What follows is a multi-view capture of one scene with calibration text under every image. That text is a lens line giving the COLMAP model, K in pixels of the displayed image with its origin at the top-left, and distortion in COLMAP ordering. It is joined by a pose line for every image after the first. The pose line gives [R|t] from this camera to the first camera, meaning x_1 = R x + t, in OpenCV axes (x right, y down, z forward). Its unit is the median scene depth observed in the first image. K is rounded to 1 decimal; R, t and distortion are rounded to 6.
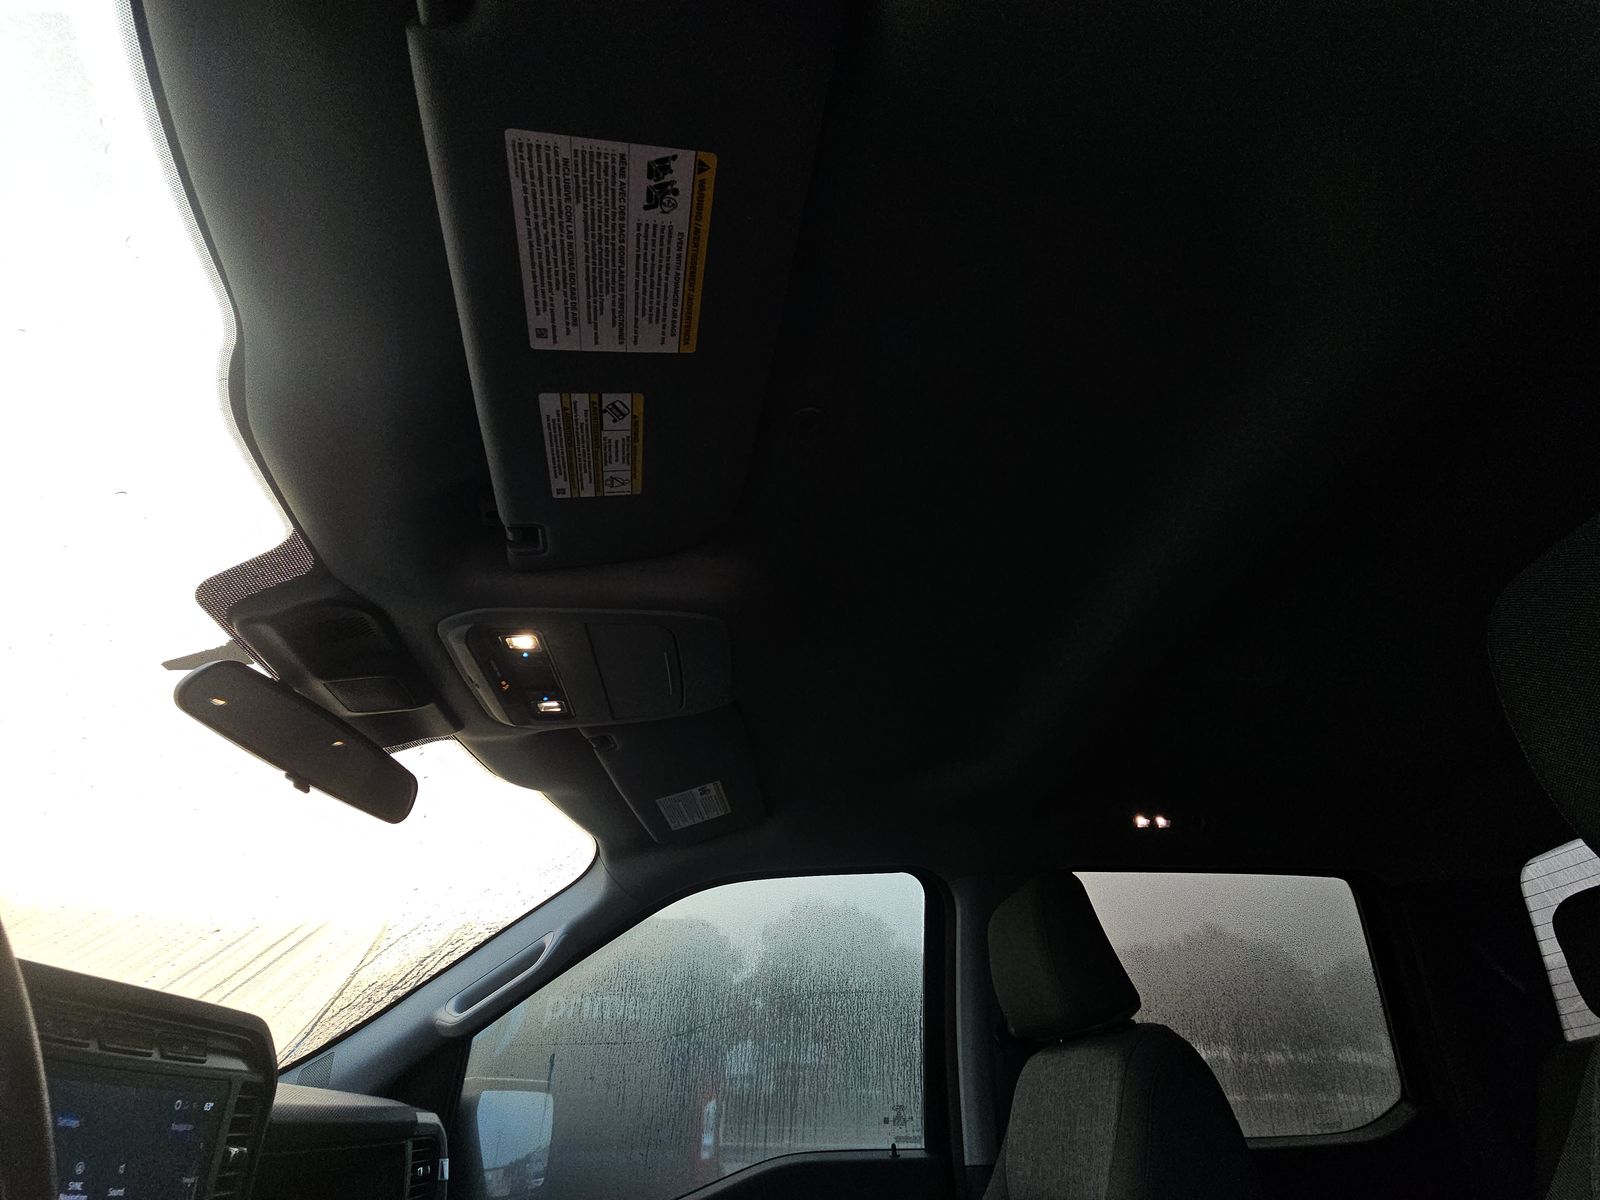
lens RADIAL K [[644.5, 0, 800.3], [0, 644.5, 596.6], [0, 0, 1]] dist [0.014324, -0.015170]
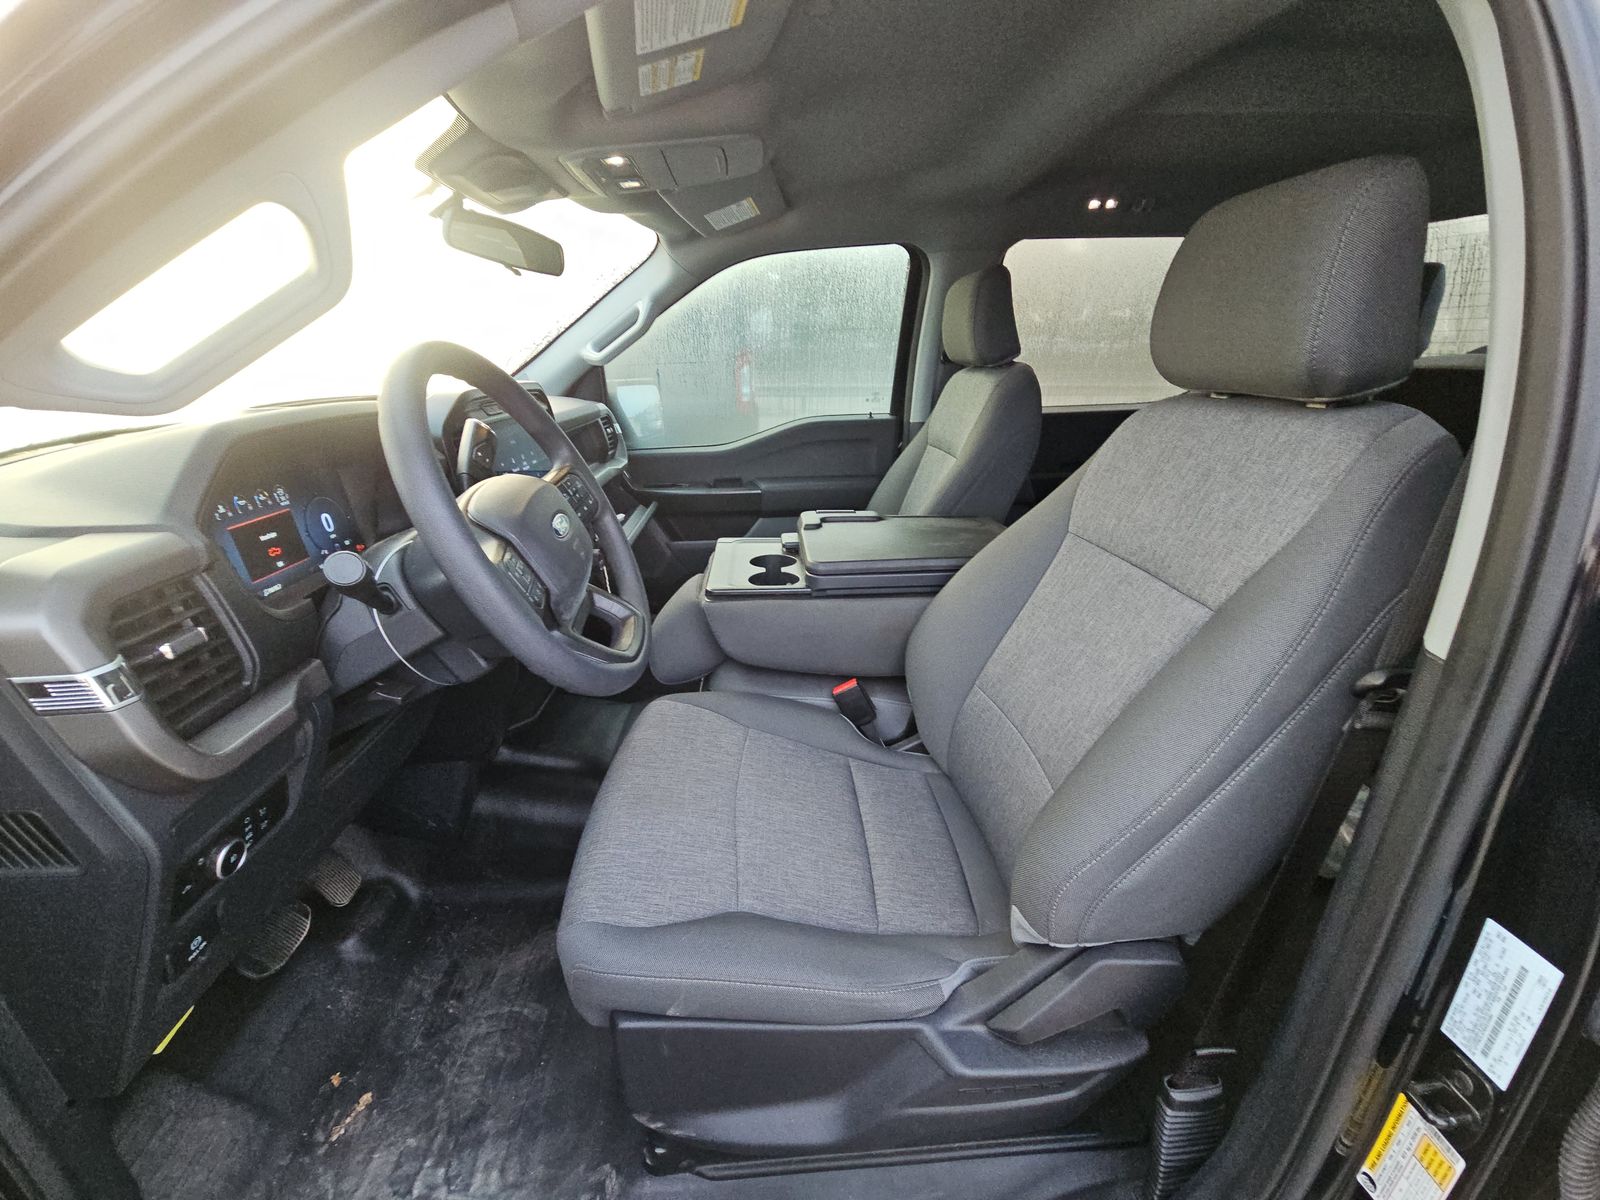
lens RADIAL K [[644.5, 0, 800.3], [0, 644.5, 596.6], [0, 0, 1]] dist [0.014324, -0.015170]
pose [[0.999773, -0.004514, -0.020828, -0.005171], [0.020148, 0.518613, 0.854772, -0.373540], [0.006943, -0.854997, 0.518586, -0.312948]]
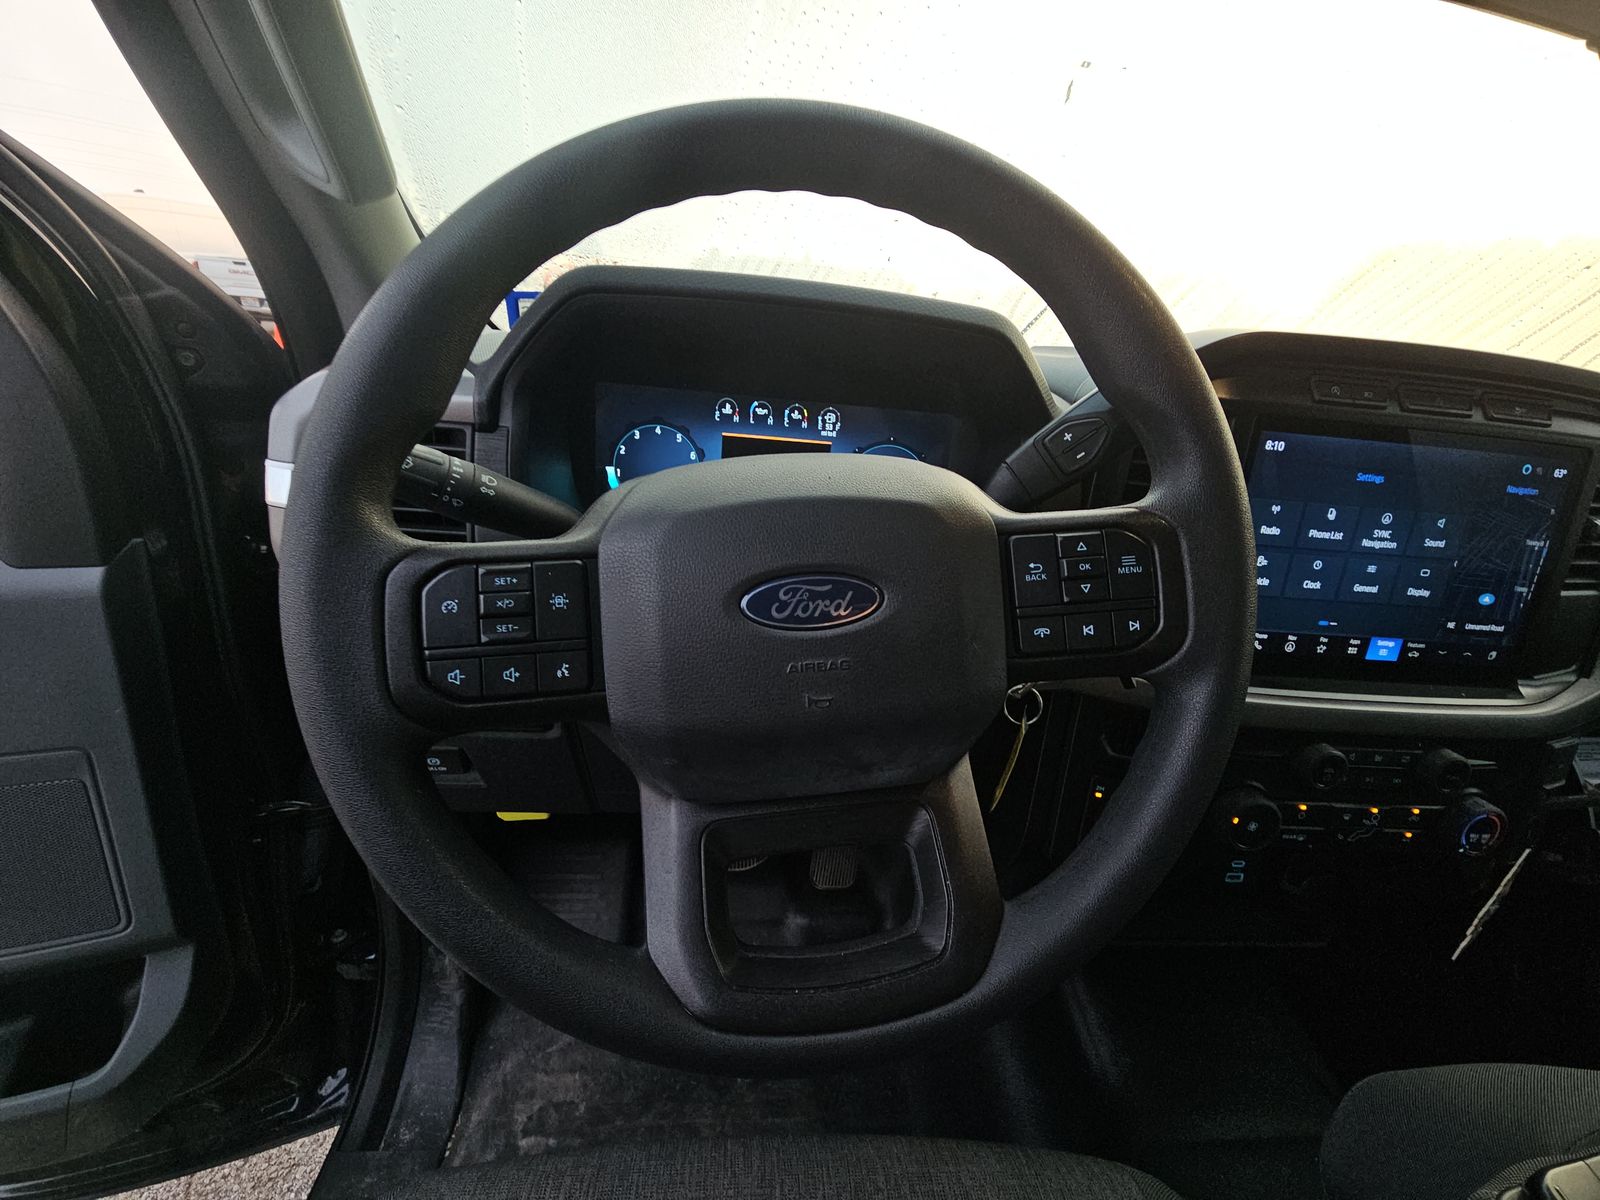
lens RADIAL K [[644.5, 0, 800.3], [0, 644.5, 596.6], [0, 0, 1]] dist [0.014324, -0.015170]
pose [[-0.001686, 0.375761, -0.926715, -0.037536], [0.545475, 0.777051, 0.314084, 0.053458], [0.838125, -0.504971, -0.206278, 0.121077]]
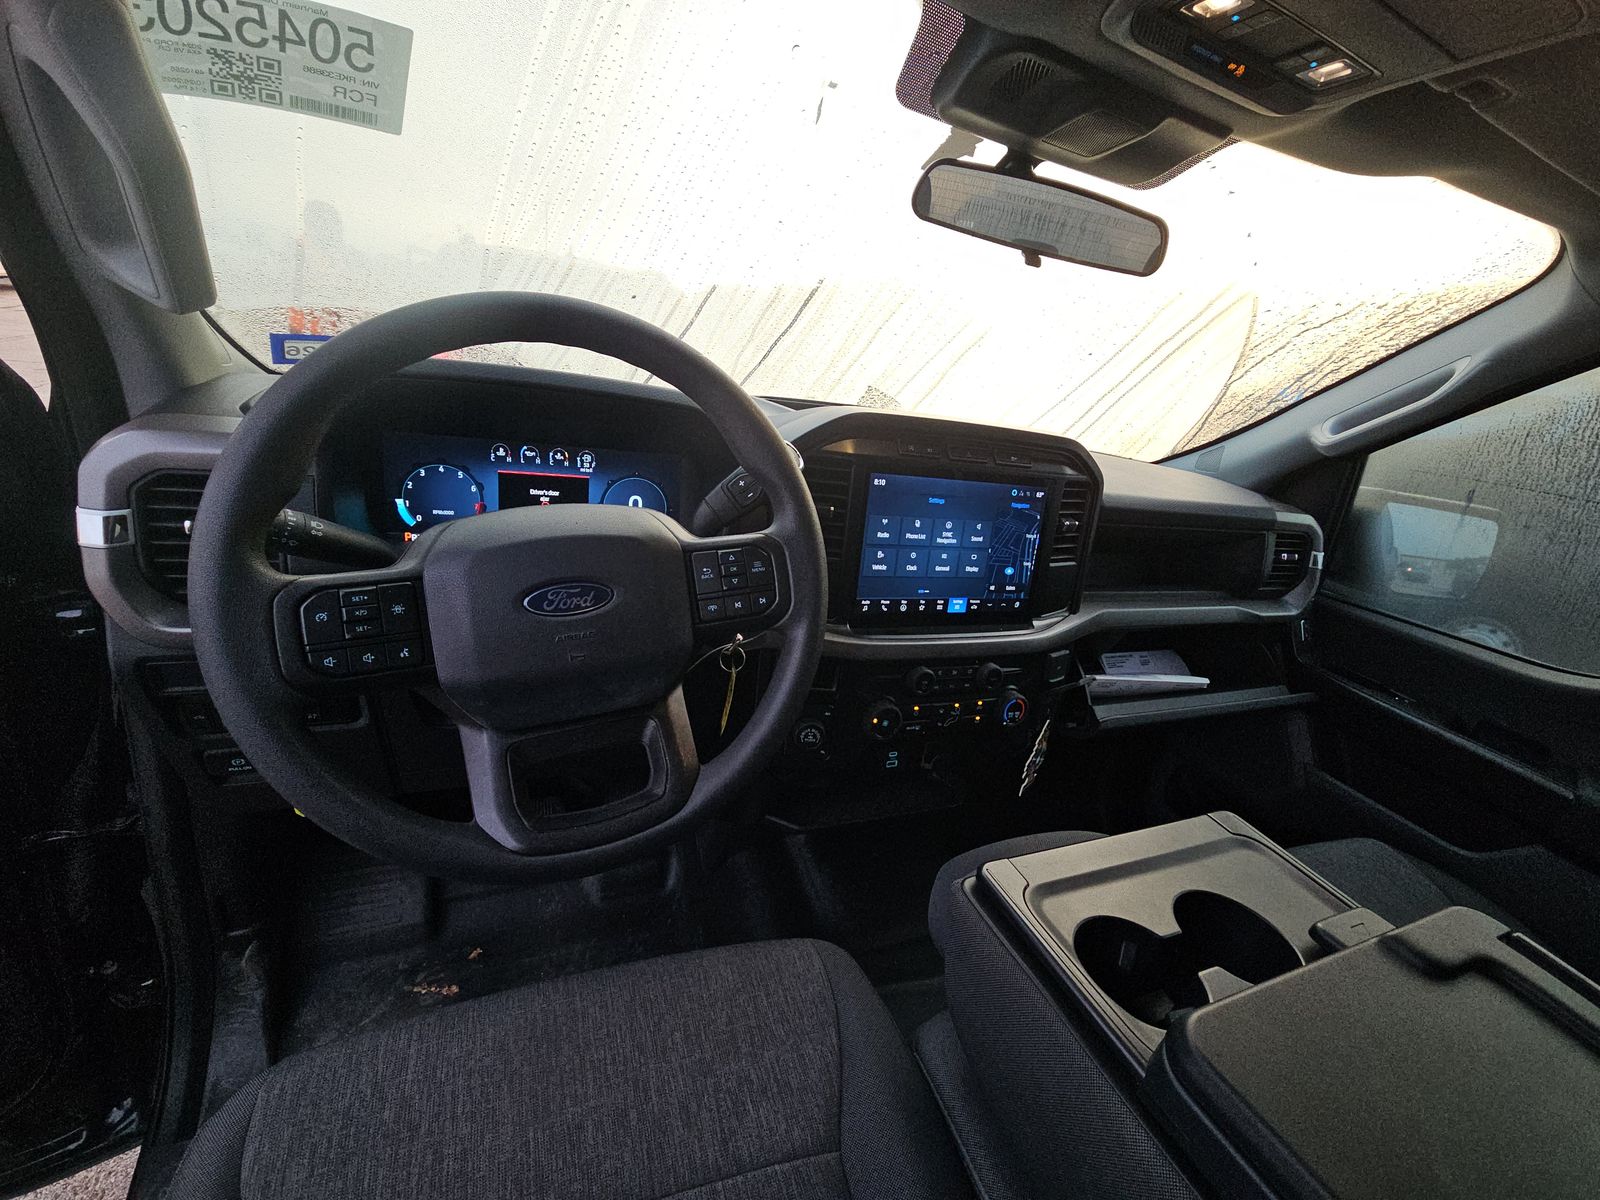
lens RADIAL K [[644.5, 0, 800.3], [0, 644.5, 596.6], [0, 0, 1]] dist [0.014324, -0.015170]
pose [[0.308178, 0.379569, -0.872326, 0.137930], [0.465711, 0.739376, 0.486247, 0.002170], [0.829542, -0.556103, 0.051091, 0.174522]]
